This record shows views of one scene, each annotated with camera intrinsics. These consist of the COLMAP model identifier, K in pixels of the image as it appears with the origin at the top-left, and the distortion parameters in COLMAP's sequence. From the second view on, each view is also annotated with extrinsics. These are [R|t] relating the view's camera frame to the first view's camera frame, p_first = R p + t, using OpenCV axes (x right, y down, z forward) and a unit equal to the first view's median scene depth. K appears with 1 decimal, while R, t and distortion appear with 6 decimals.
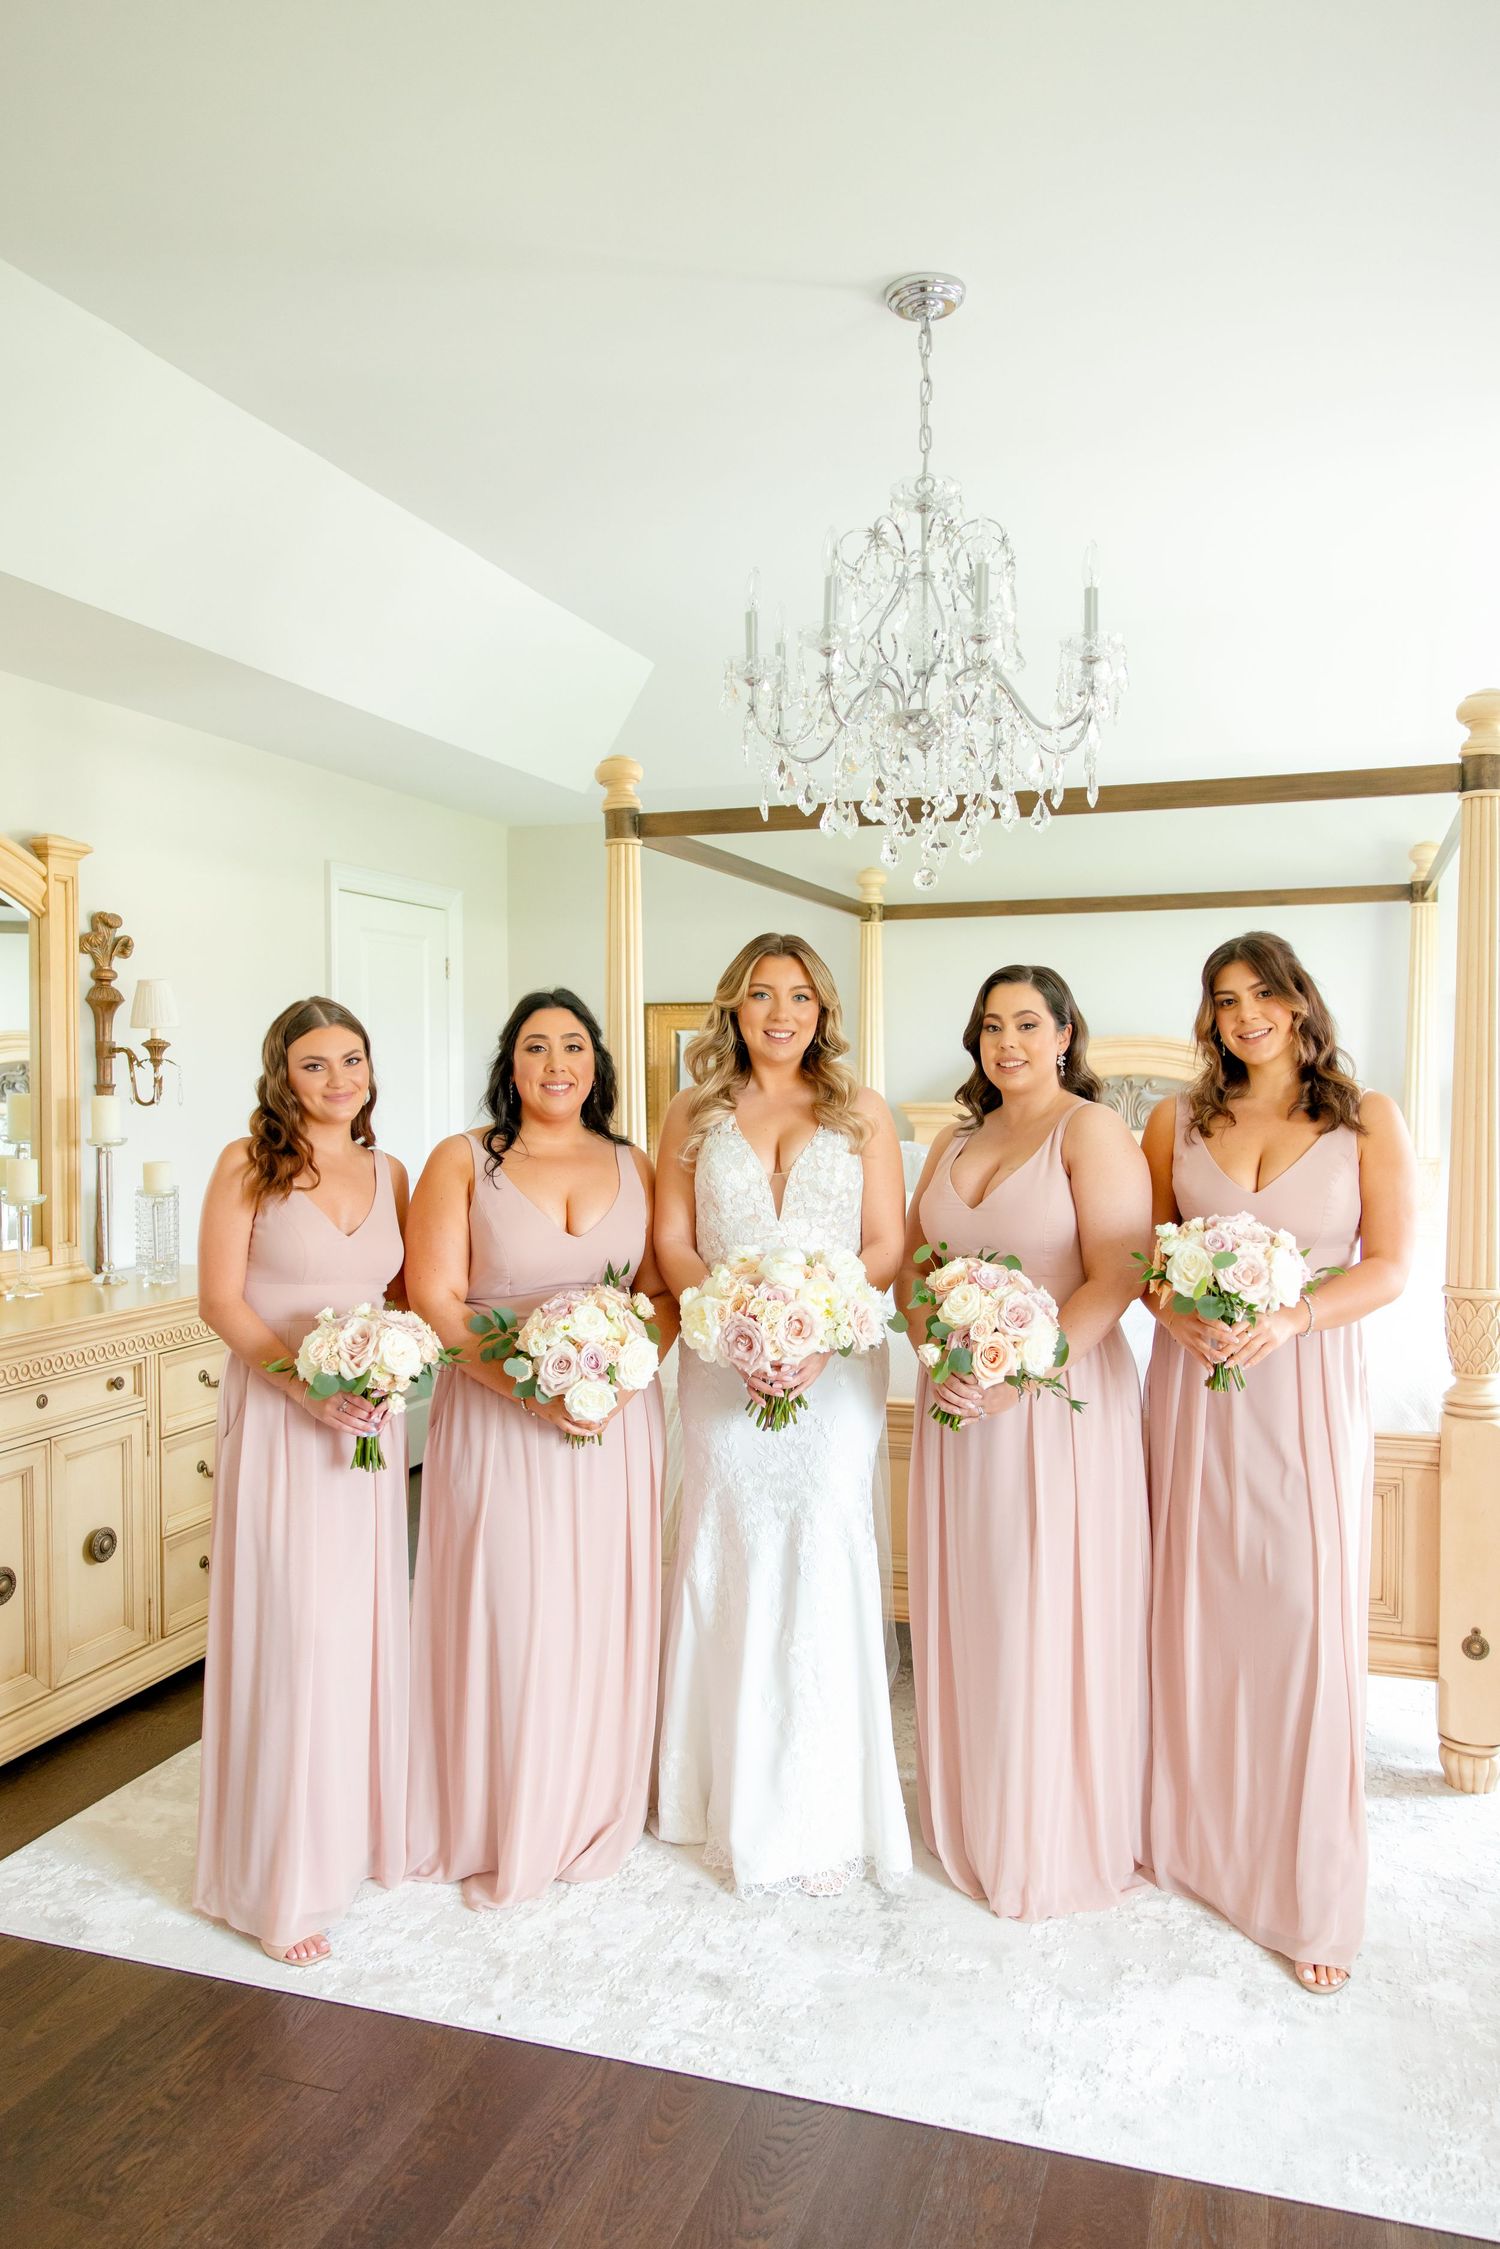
lens RADIAL K [[1607.2, 0, 750.0], [0, 1607.2, 1124.5], [0, 0, 1]] dist [0.023803, 0.000248]
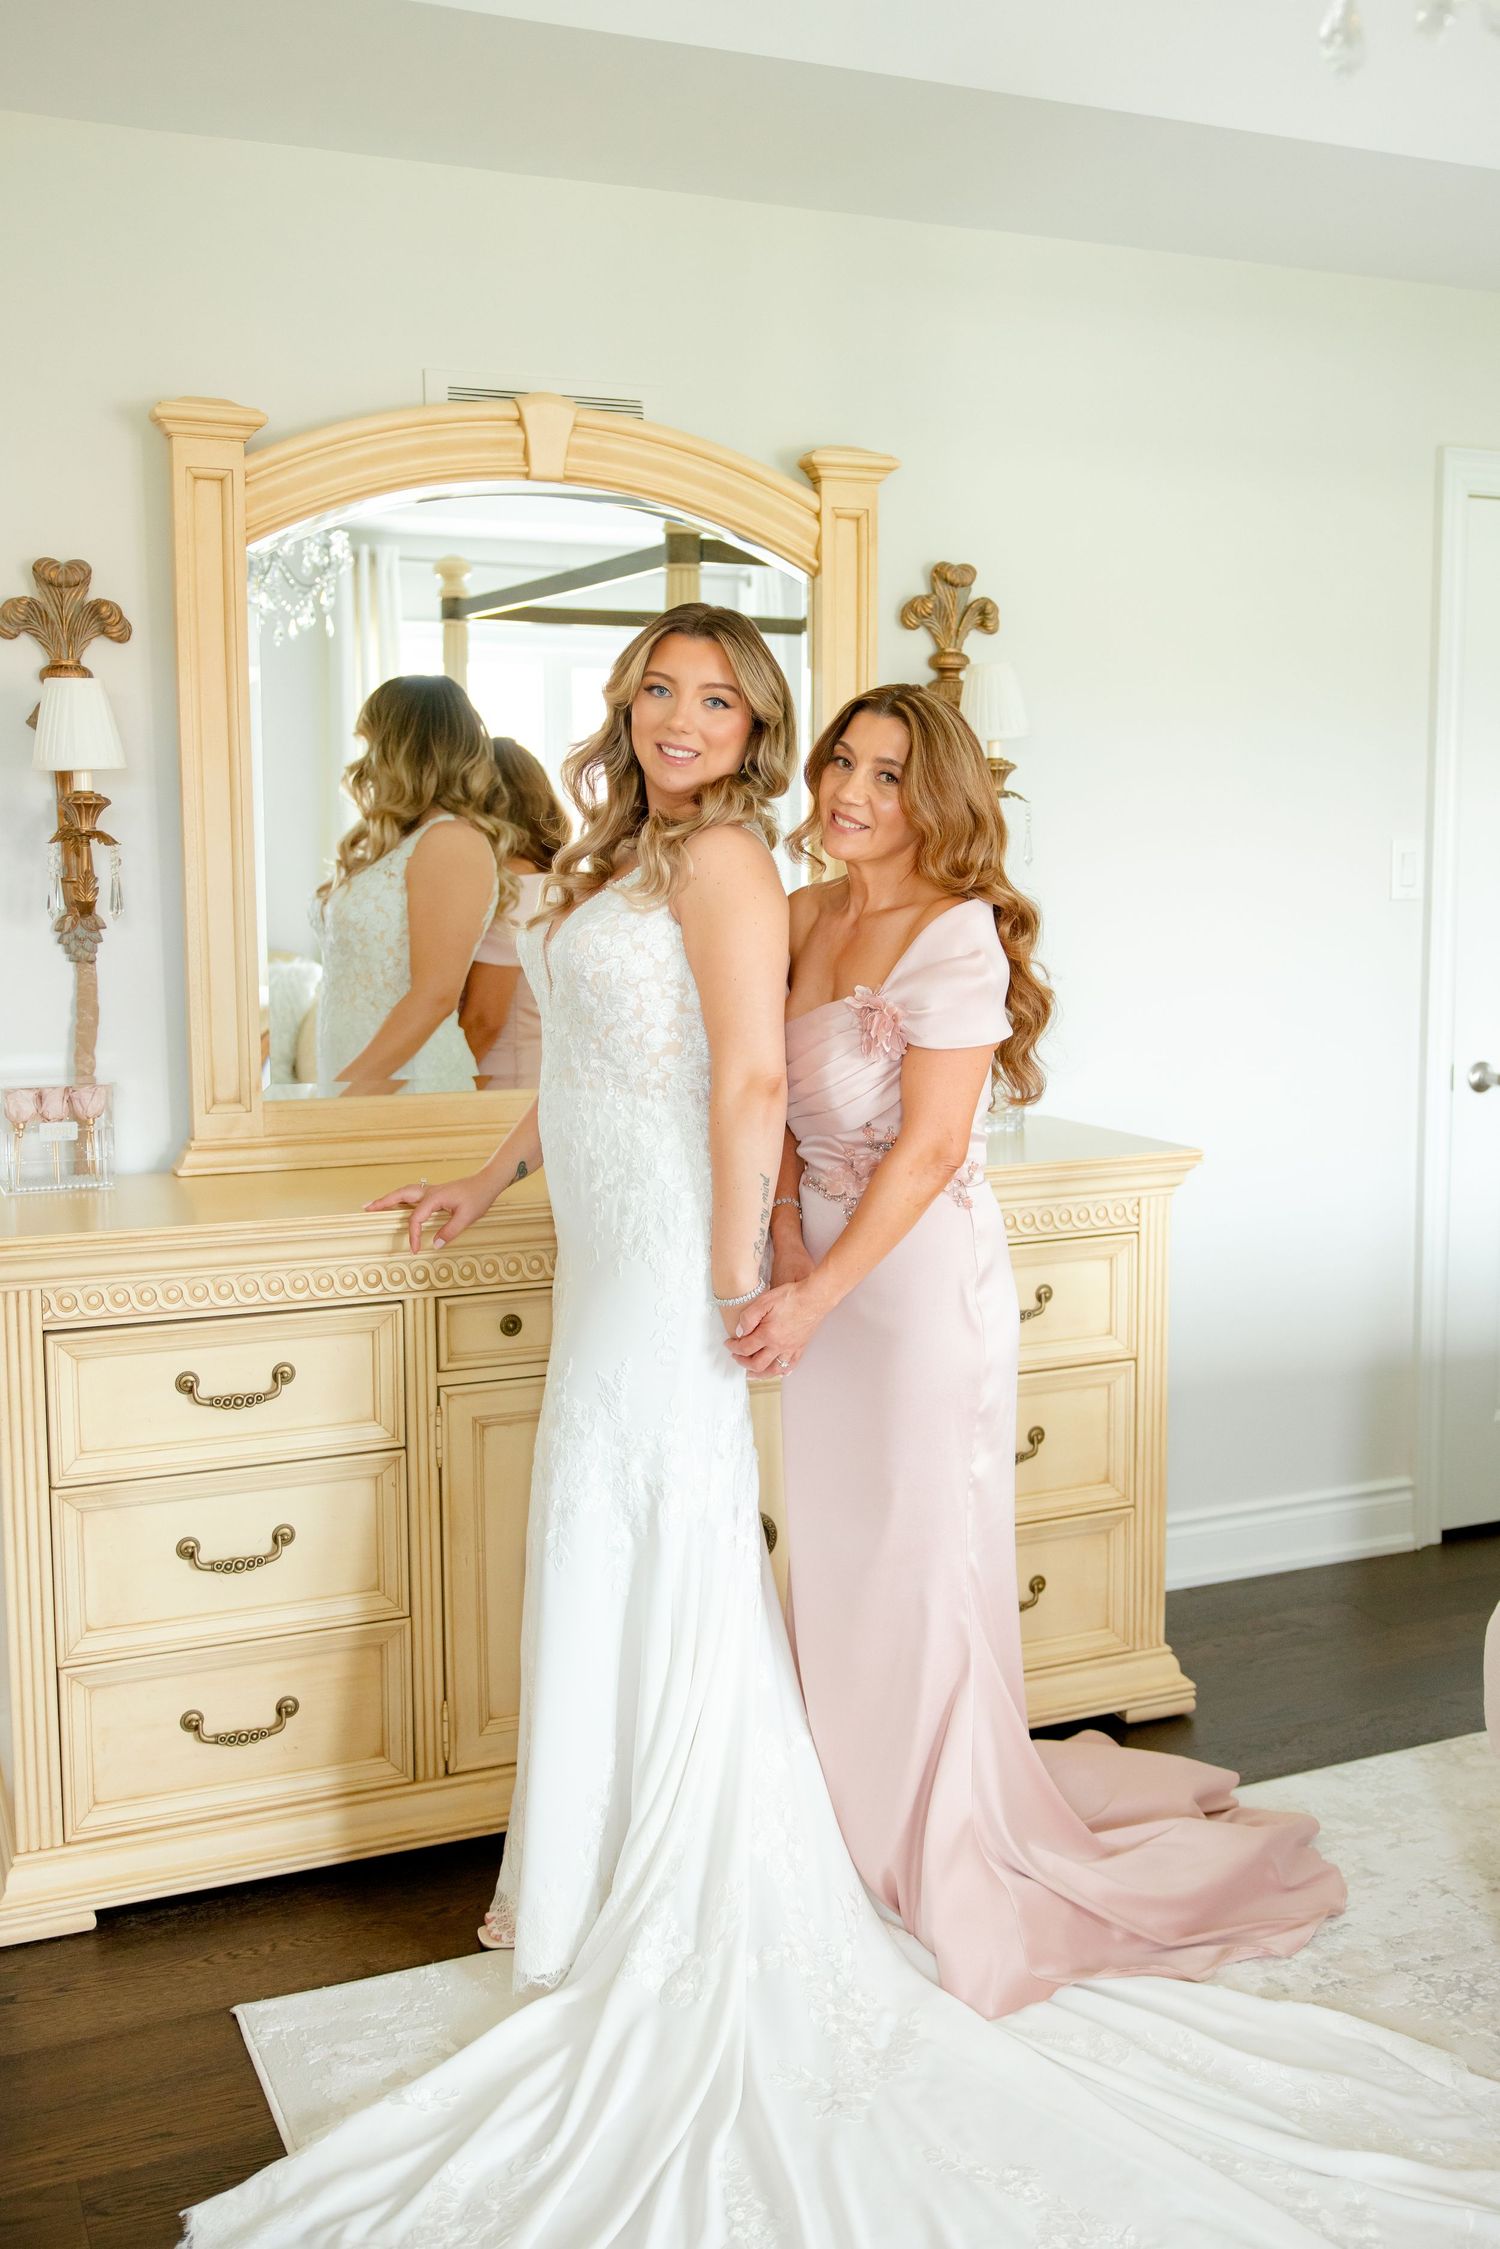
lens RADIAL K [[2132.4, 0, 774.2], [0, 2132.4, 1077.3], [0, 0, 1]] dist [0.001933, -0.010910]
pose [[0.677656, 0.076469, -0.731392, 0.251336], [-0.016500, 0.995909, 0.088838, -0.002382], [0.735194, -0.048134, 0.676146, 0.484782]]
